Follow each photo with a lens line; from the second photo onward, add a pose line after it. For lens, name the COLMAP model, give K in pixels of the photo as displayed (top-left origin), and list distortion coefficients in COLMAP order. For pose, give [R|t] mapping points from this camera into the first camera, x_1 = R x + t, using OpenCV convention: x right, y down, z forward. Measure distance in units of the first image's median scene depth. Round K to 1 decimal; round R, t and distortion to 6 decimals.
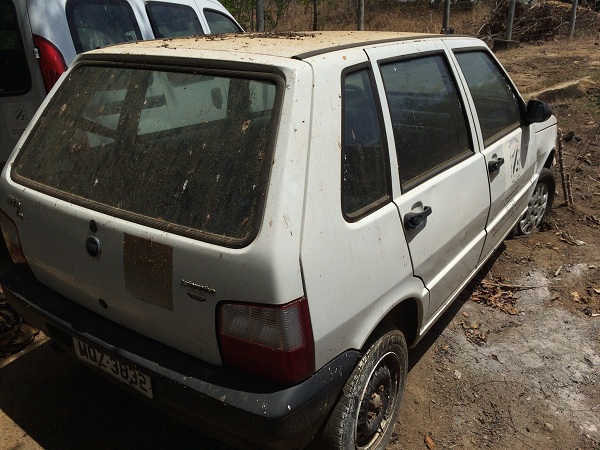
lens RADIAL K [[529.0, 0, 299.6], [0, 529.0, 221.7], [0, 0, 1]] dist [0.040822, -0.027049]
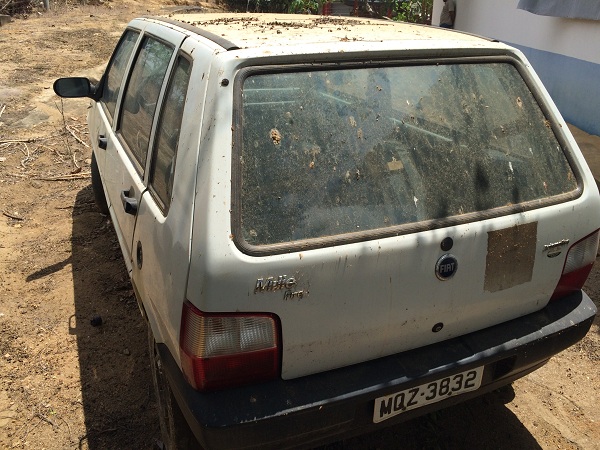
lens RADIAL K [[529.0, 0, 298.8], [0, 529.0, 226.3], [0, 0, 1]] dist [0.040822, -0.027049]
pose [[0.535536, -0.340213, 0.772953, -1.078465], [0.297164, 0.932645, 0.204613, -0.248921], [-0.790503, 0.120116, 0.600564, 0.586894]]
